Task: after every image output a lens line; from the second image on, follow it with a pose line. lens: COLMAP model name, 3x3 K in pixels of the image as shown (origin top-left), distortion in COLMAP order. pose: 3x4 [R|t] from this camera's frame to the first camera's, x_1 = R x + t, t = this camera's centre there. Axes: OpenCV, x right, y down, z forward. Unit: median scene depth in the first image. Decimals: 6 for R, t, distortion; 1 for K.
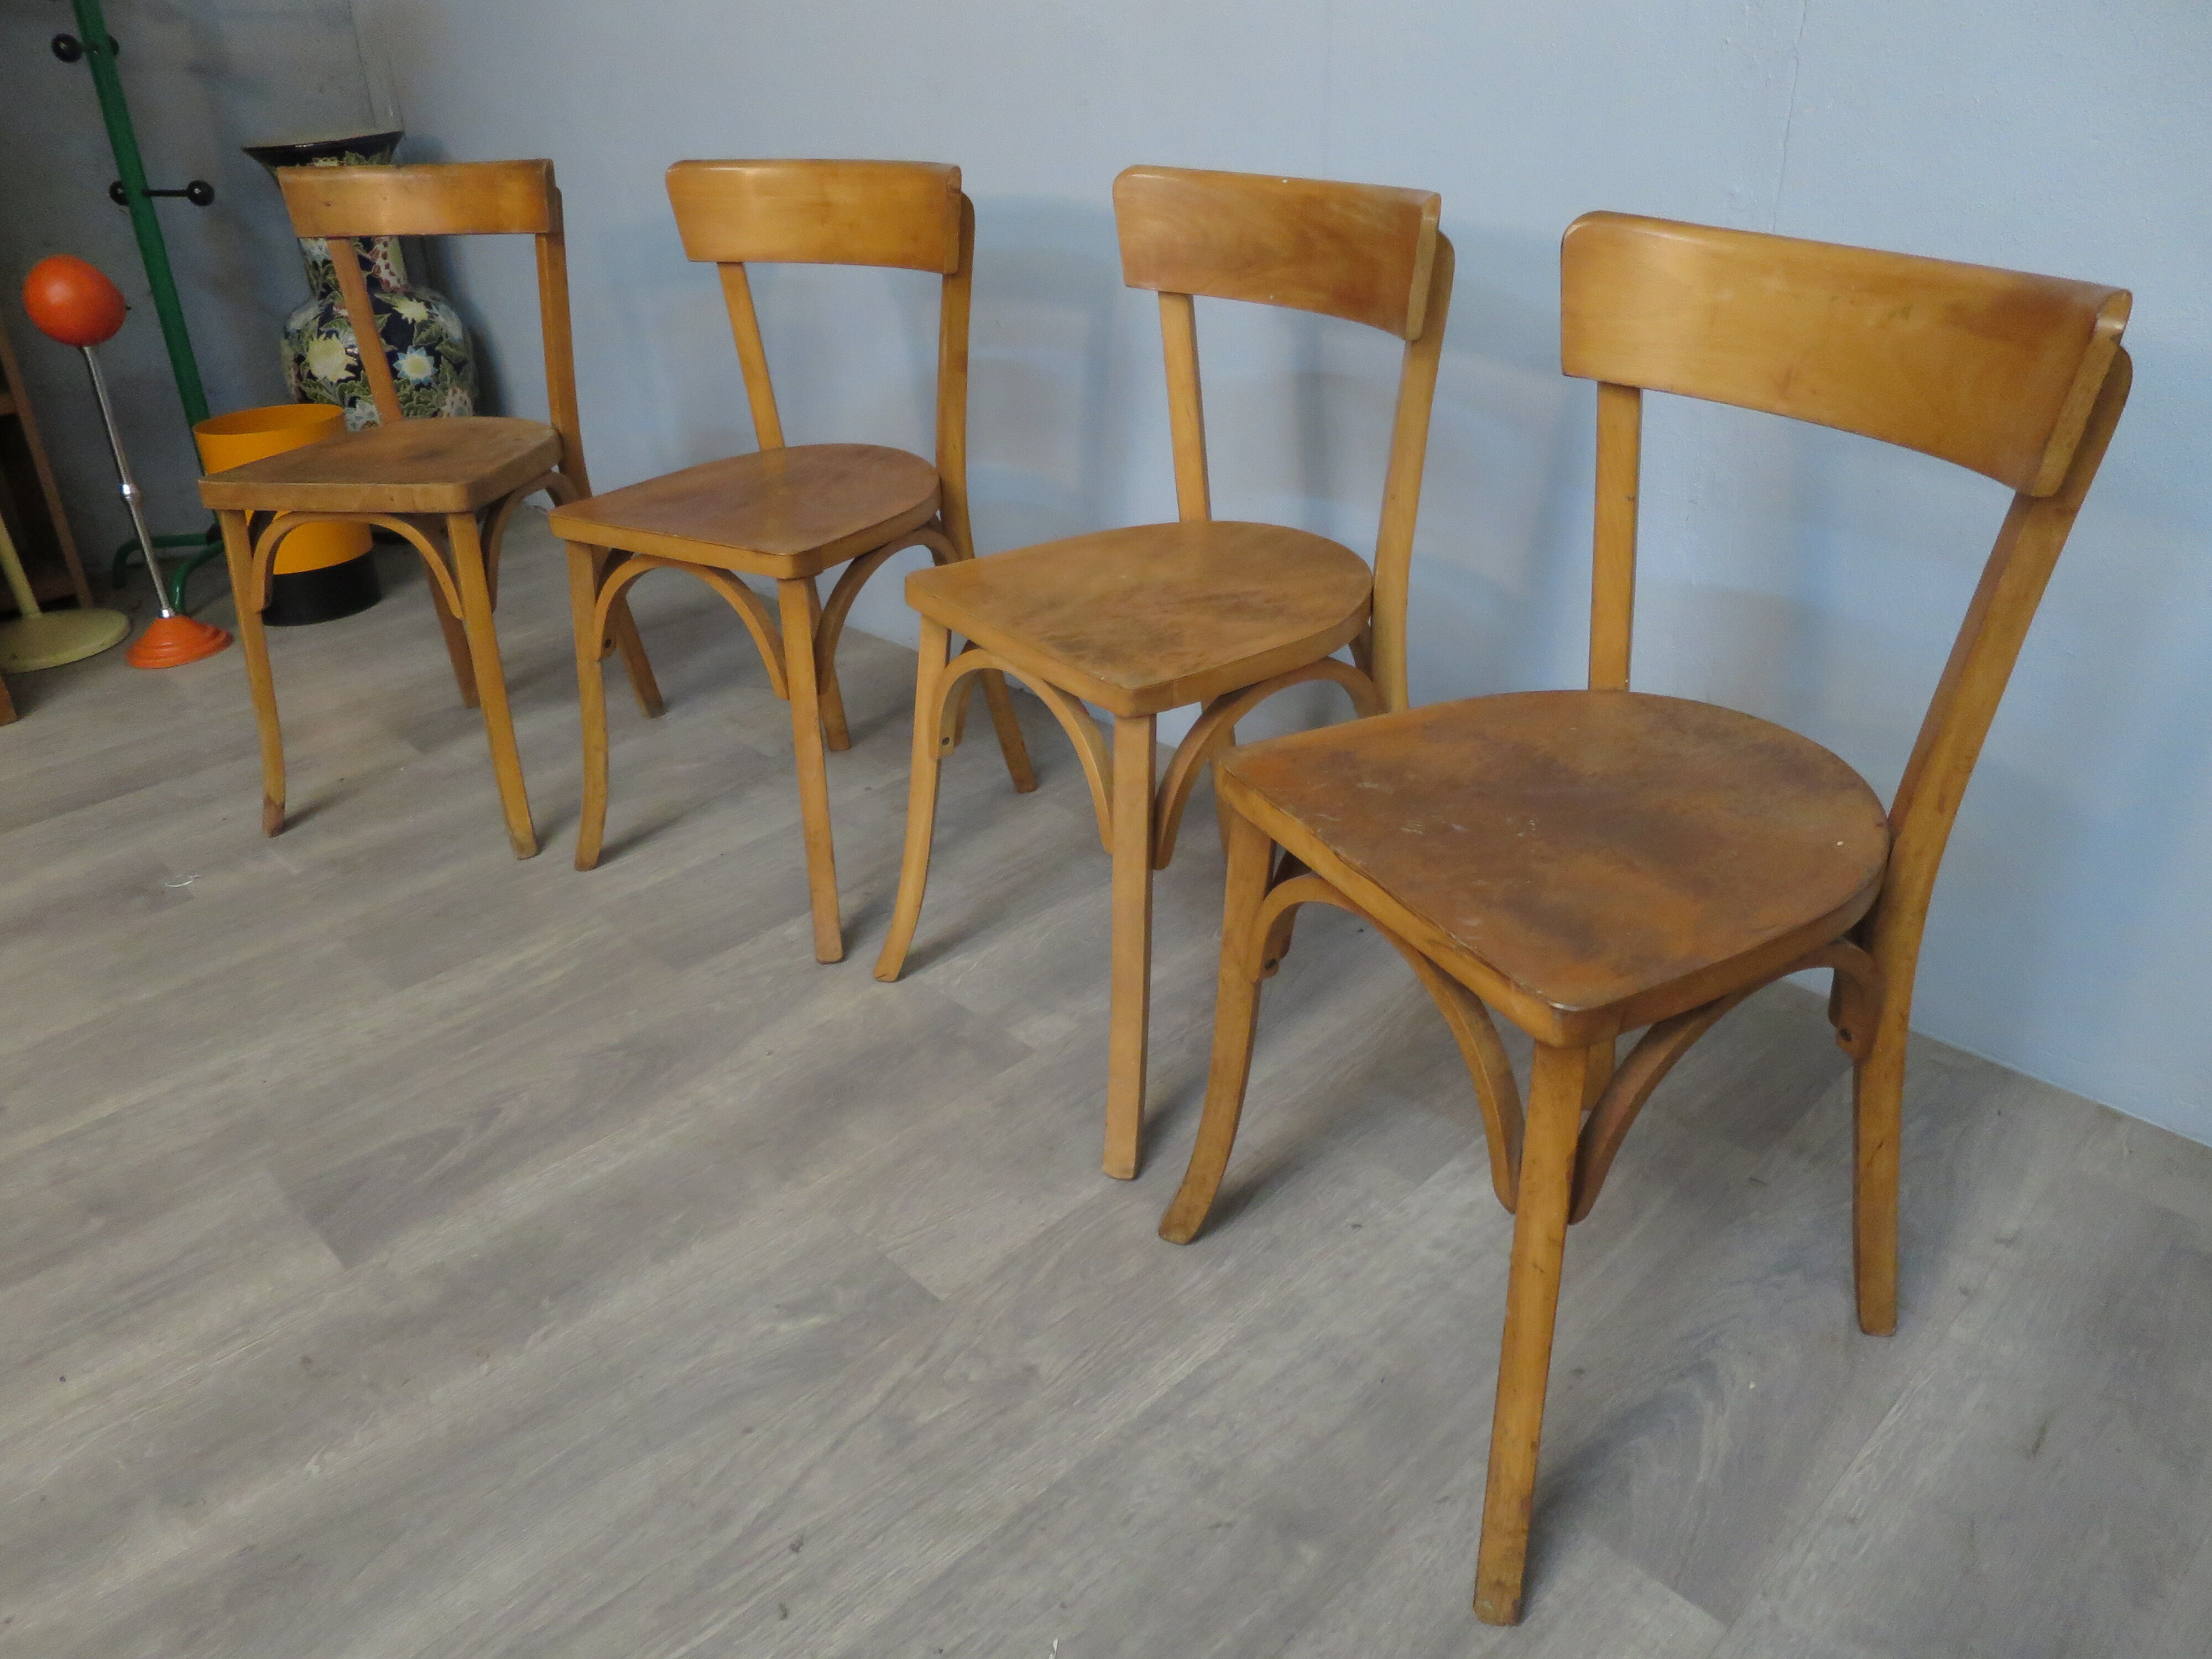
lens RADIAL K [[1584.9, 0, 1113.1], [0, 1584.9, 828.3], [0, 0, 1]] dist [-0.046878, 0.012303]
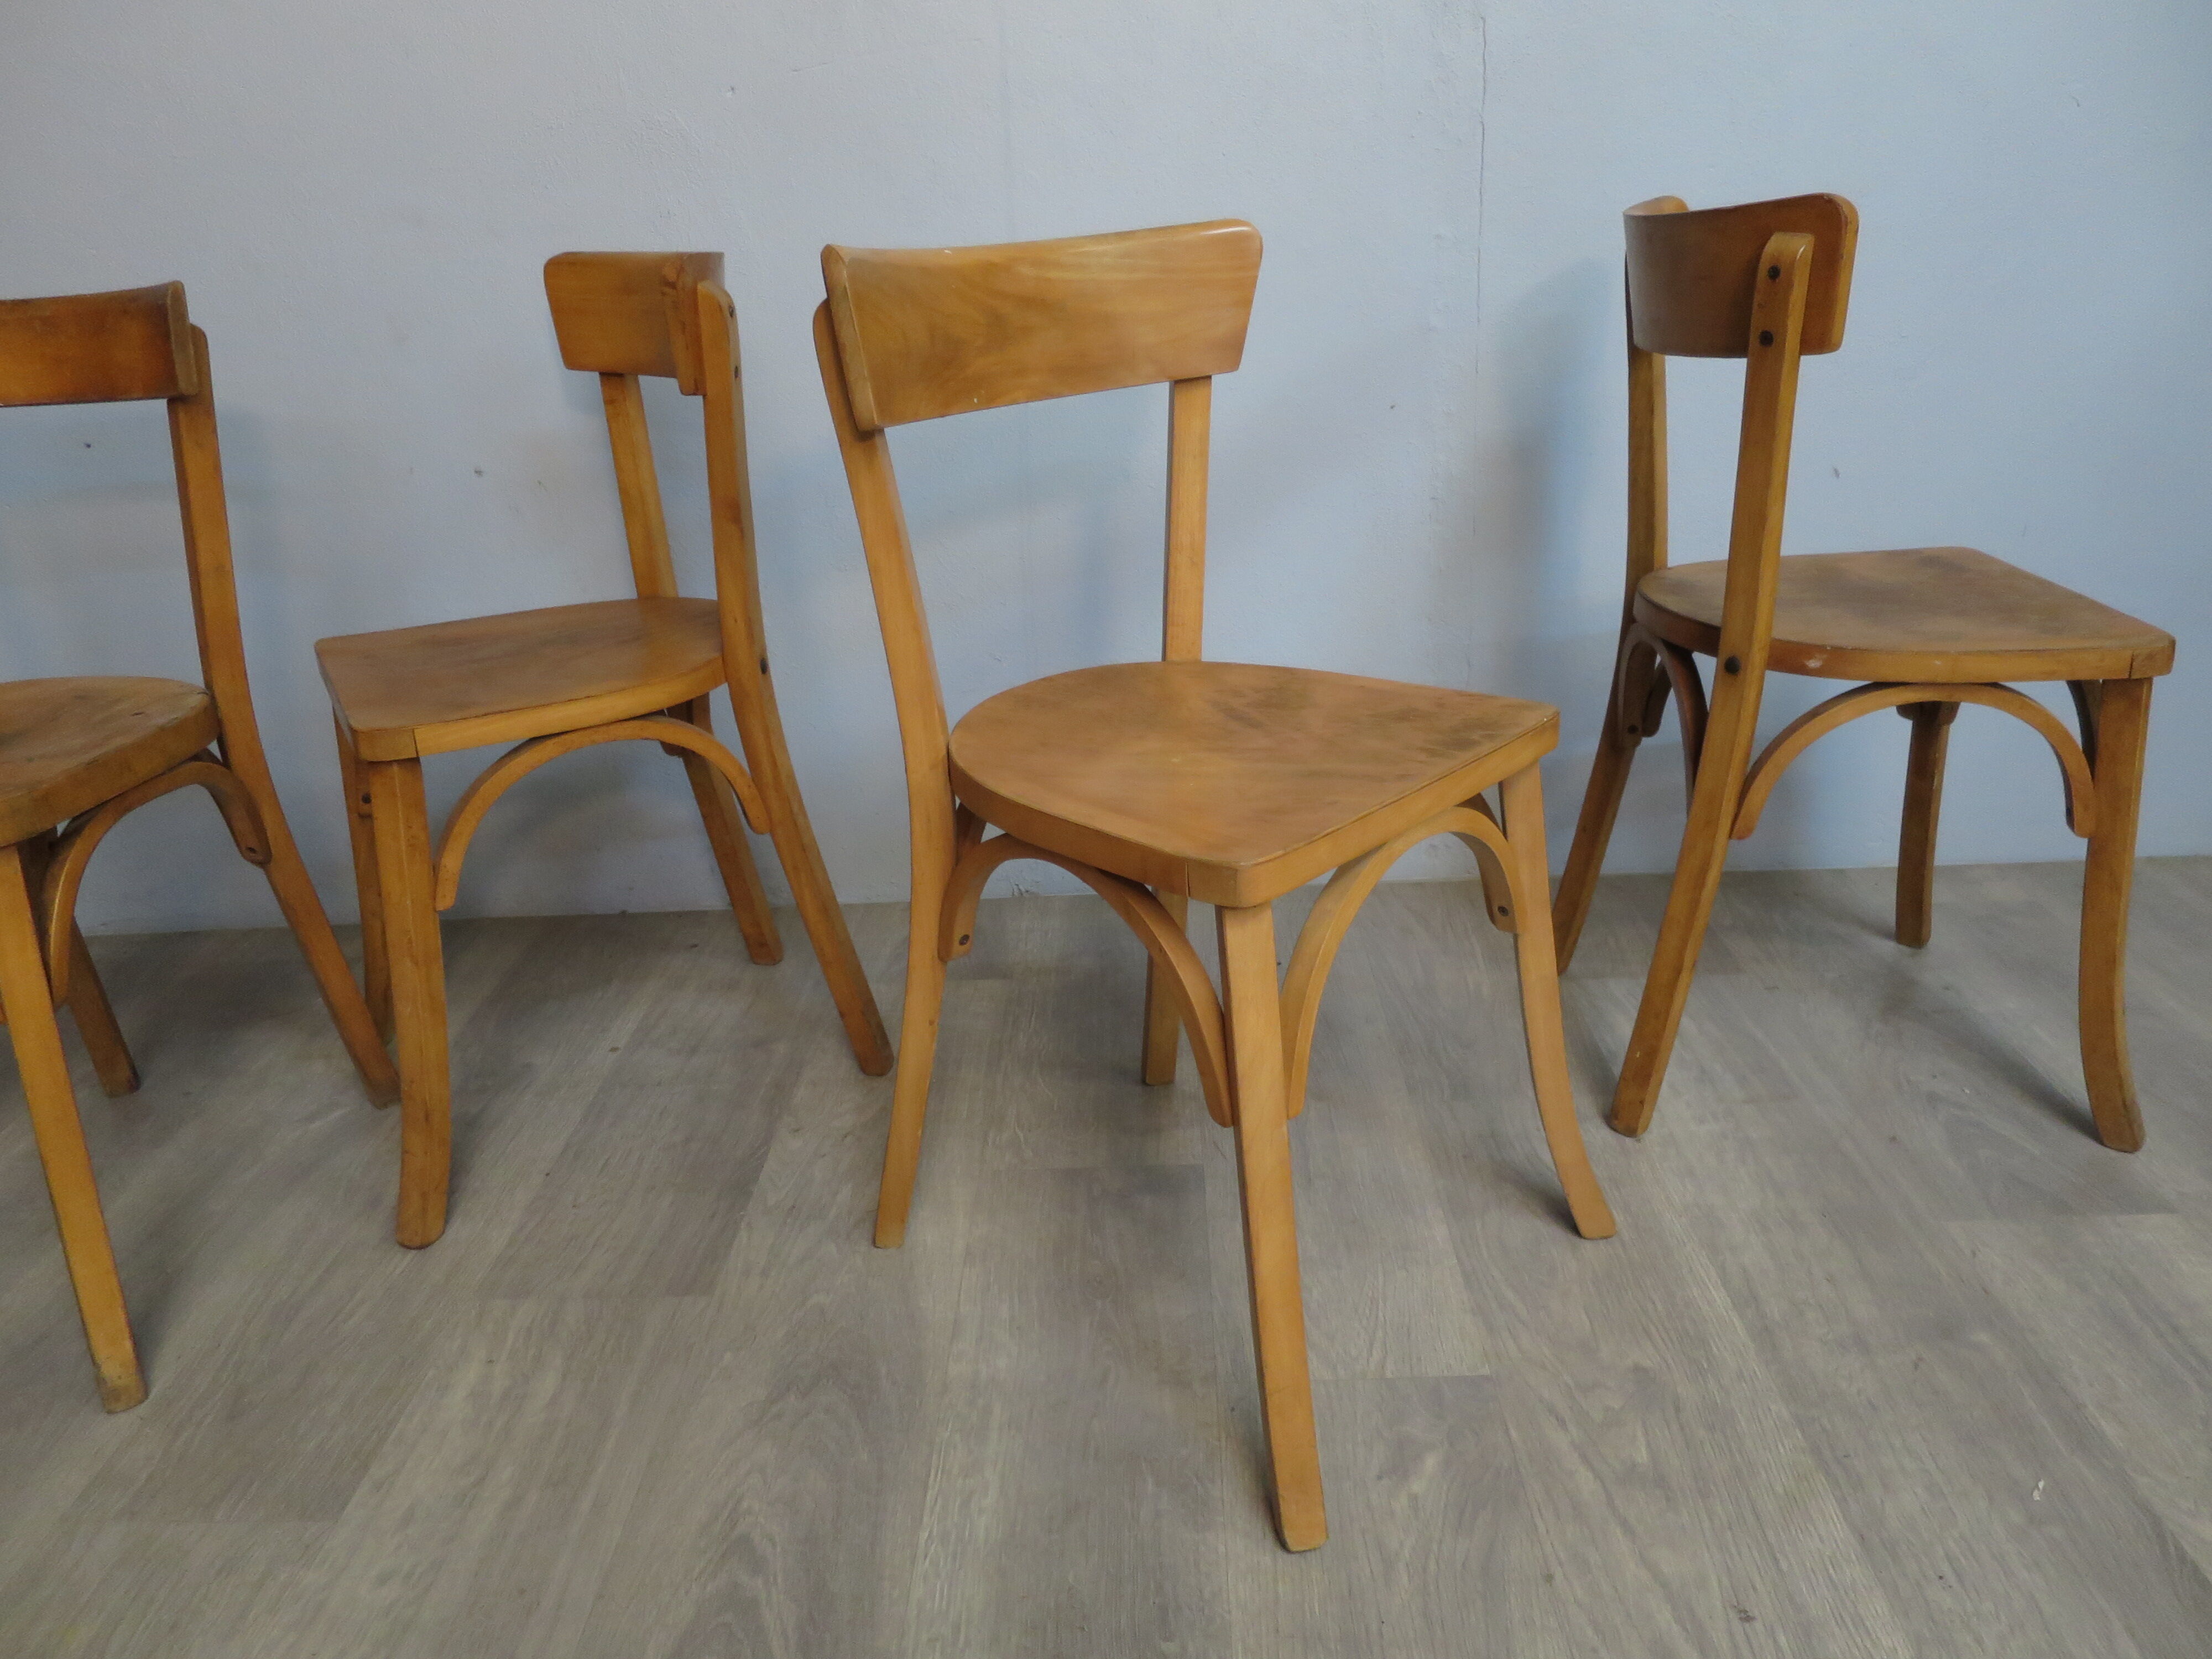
lens RADIAL K [[1584.9, 0, 1109.6], [0, 1584.9, 831.1], [0, 0, 1]] dist [-0.046878, 0.012303]
pose [[0.715480, -0.251027, 0.651977, -0.761562], [0.343881, 0.938879, -0.015883, -0.048359], [-0.608140, 0.235566, 0.758073, 0.384432]]
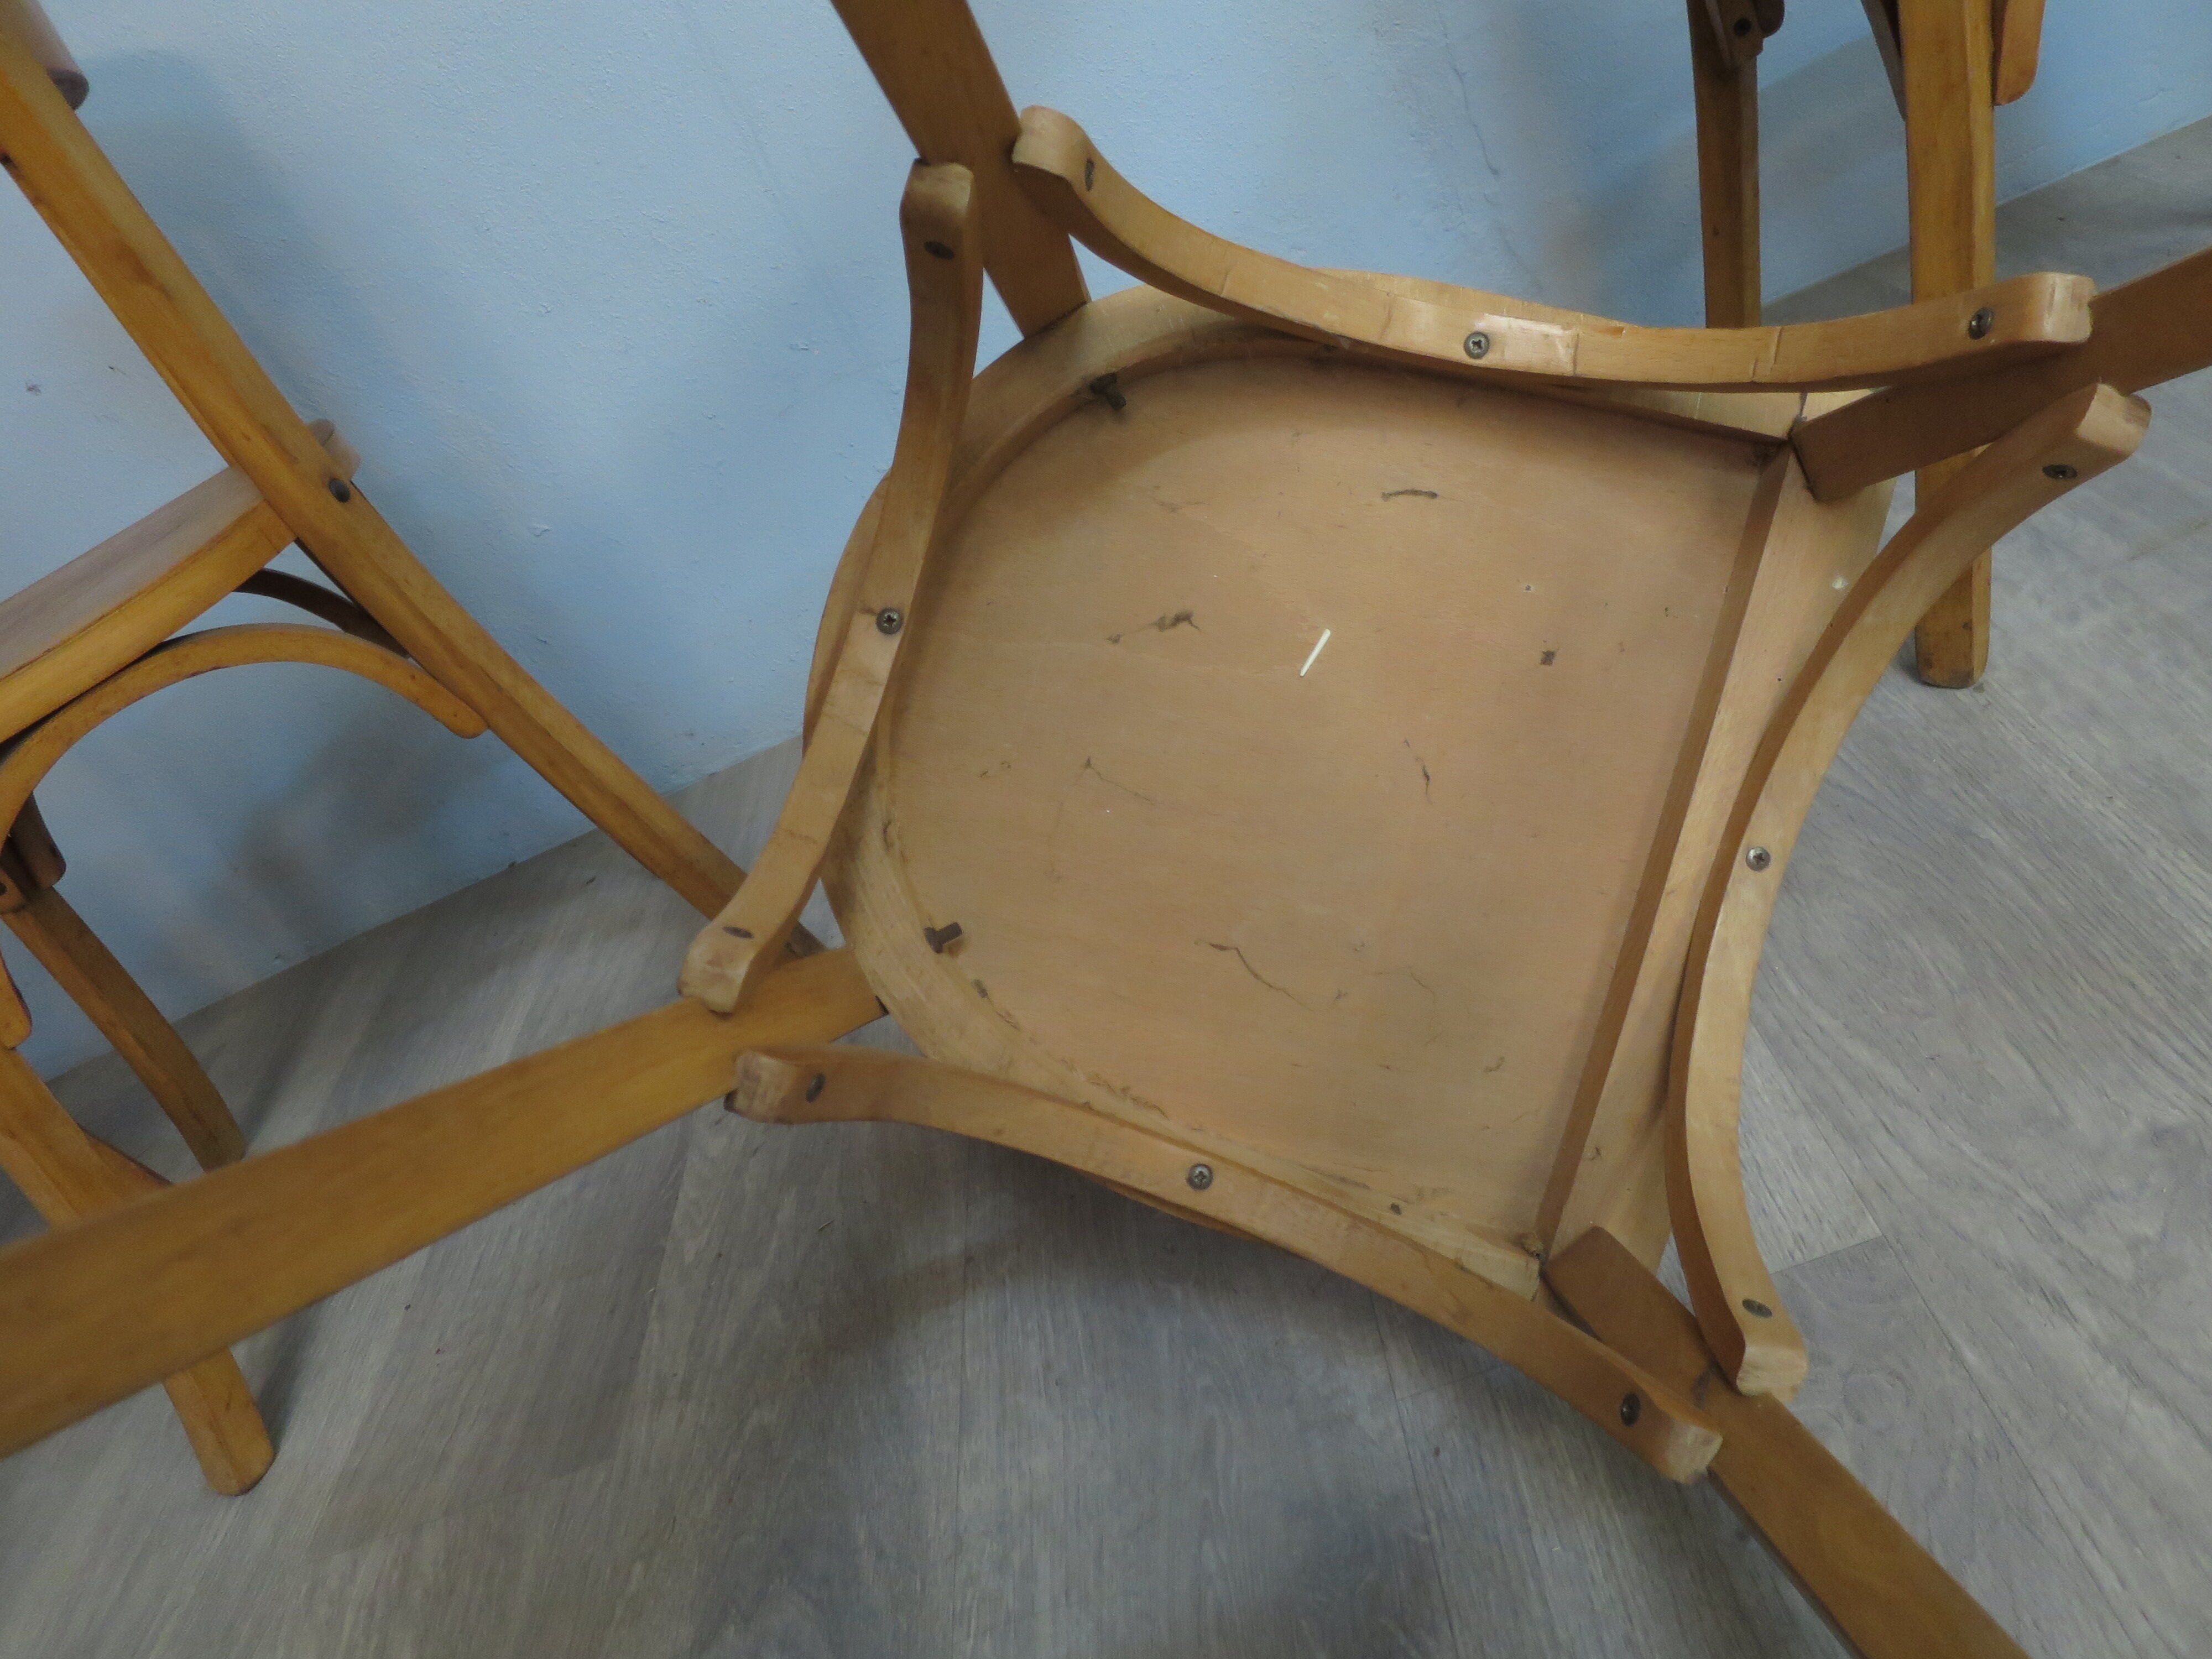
lens RADIAL K [[1584.9, 0, 1108.2], [0, 1584.9, 832.3], [0, 0, 1]] dist [-0.046878, 0.012303]
pose [[0.615949, -0.609916, 0.498608, -0.409152], [0.665890, 0.741287, 0.084171, 0.017084], [-0.420949, 0.280173, 0.862731, 0.658694]]
